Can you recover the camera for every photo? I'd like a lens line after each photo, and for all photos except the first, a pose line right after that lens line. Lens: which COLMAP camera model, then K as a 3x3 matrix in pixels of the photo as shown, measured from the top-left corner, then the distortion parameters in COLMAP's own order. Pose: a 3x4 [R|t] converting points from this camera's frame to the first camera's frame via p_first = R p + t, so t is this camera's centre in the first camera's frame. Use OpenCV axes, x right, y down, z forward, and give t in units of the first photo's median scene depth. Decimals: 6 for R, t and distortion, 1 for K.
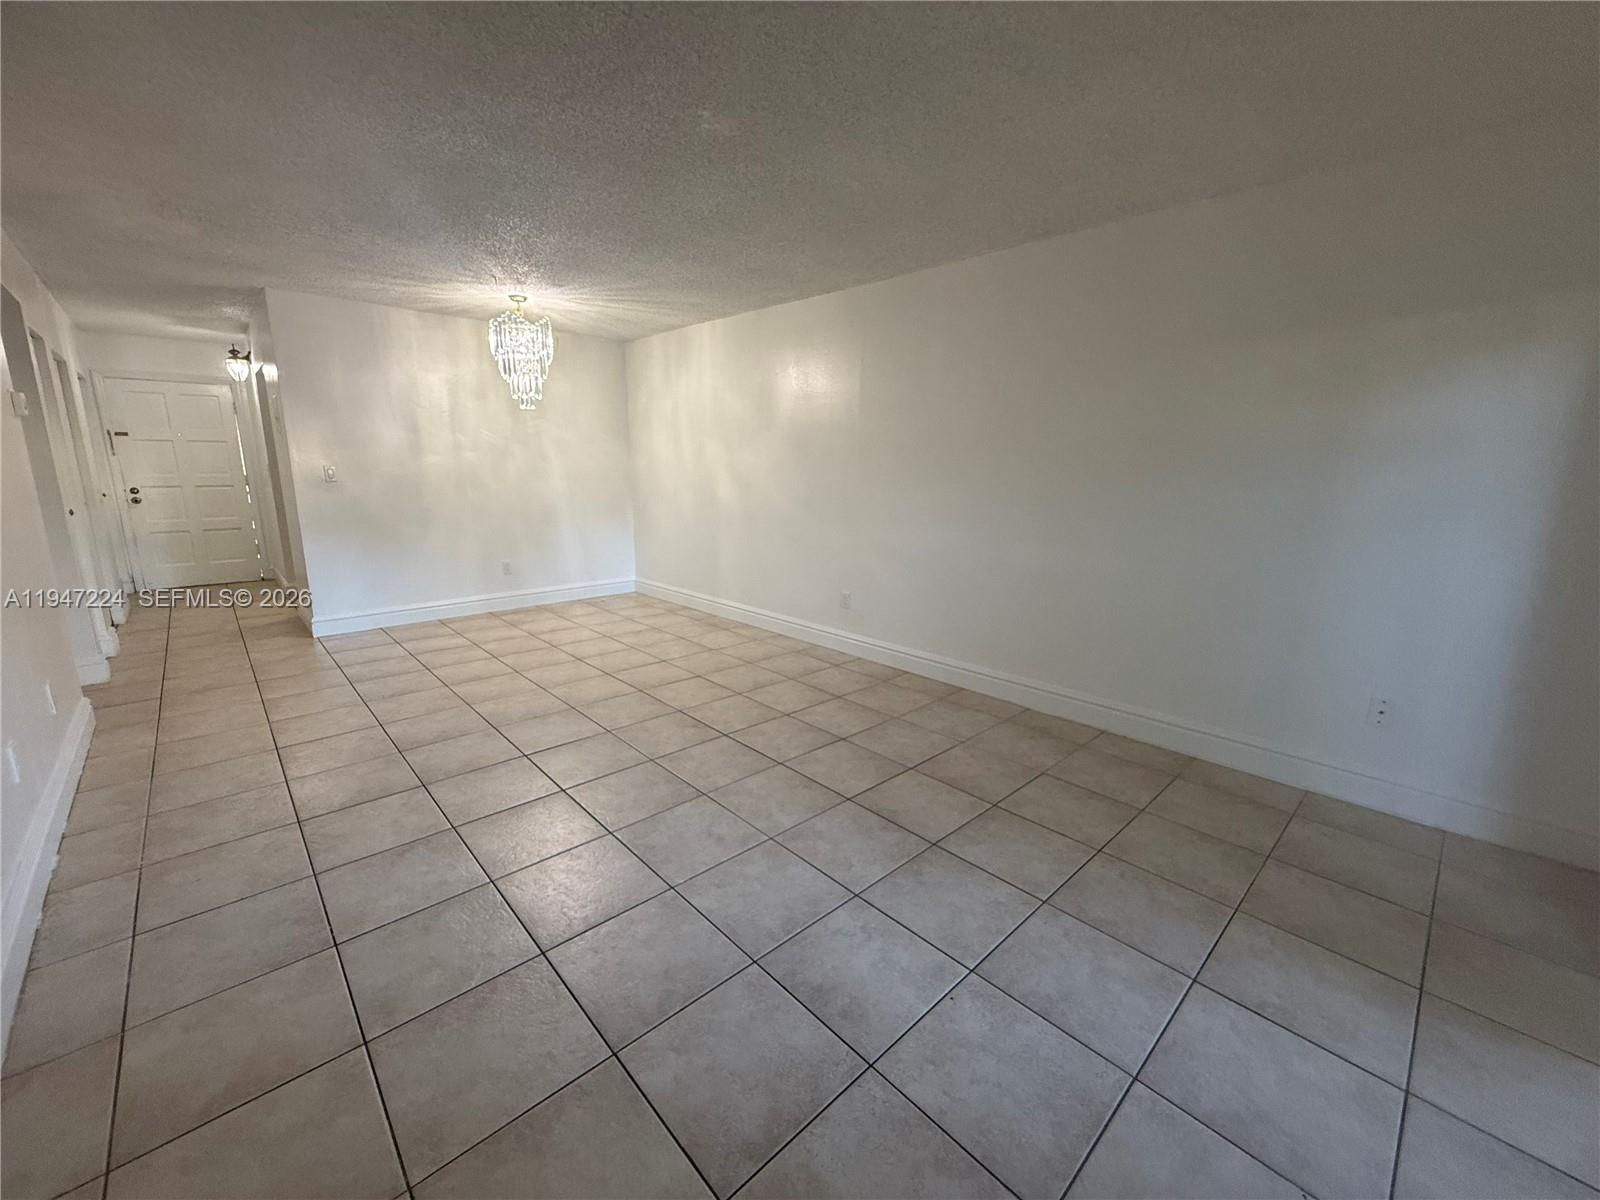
lens RADIAL K [[637.2, 0, 796.9], [0, 637.2, 596.2], [0, 0, 1]] dist [0.000599, 0.000104]
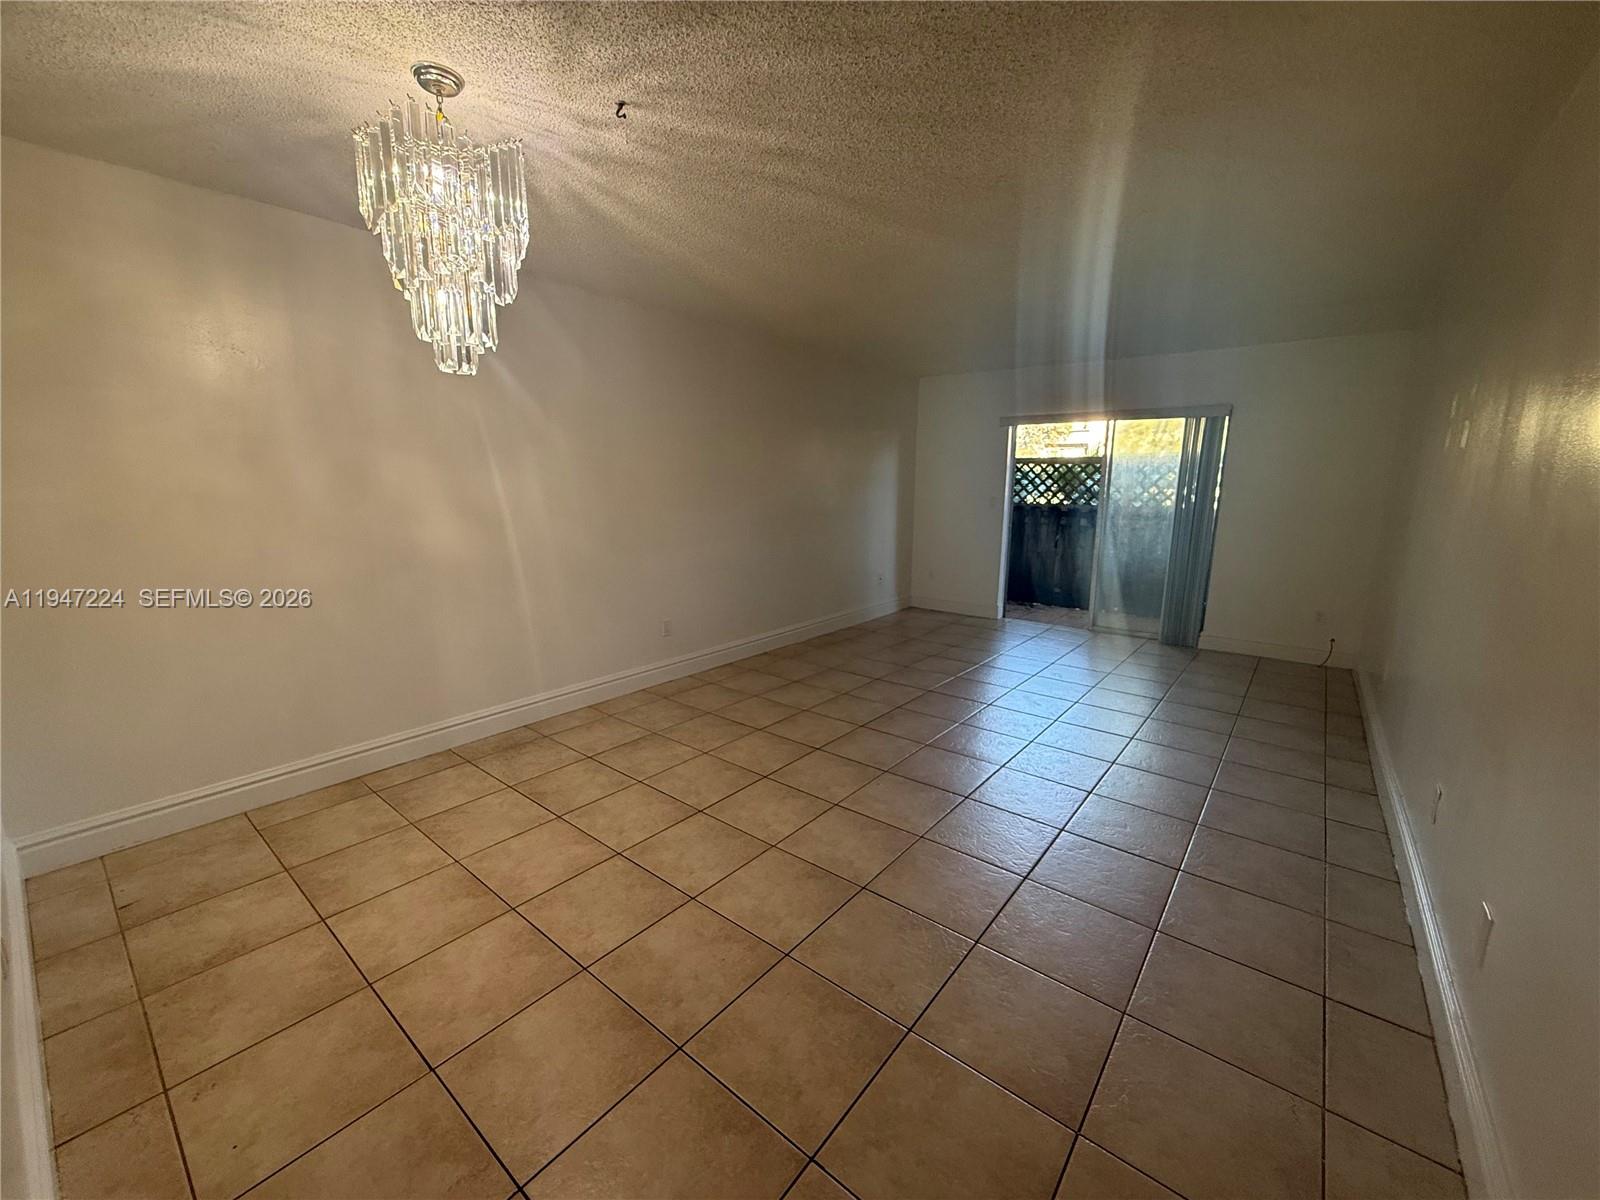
lens RADIAL K [[637.2, 0, 801.0], [0, 637.2, 600.7], [0, 0, 1]] dist [0.000599, 0.000104]
pose [[-0.151006, -0.196272, 0.968852, -0.943812], [0.182889, 0.957624, 0.222503, -0.225155], [-0.971467, 0.210791, -0.108711, 0.950379]]
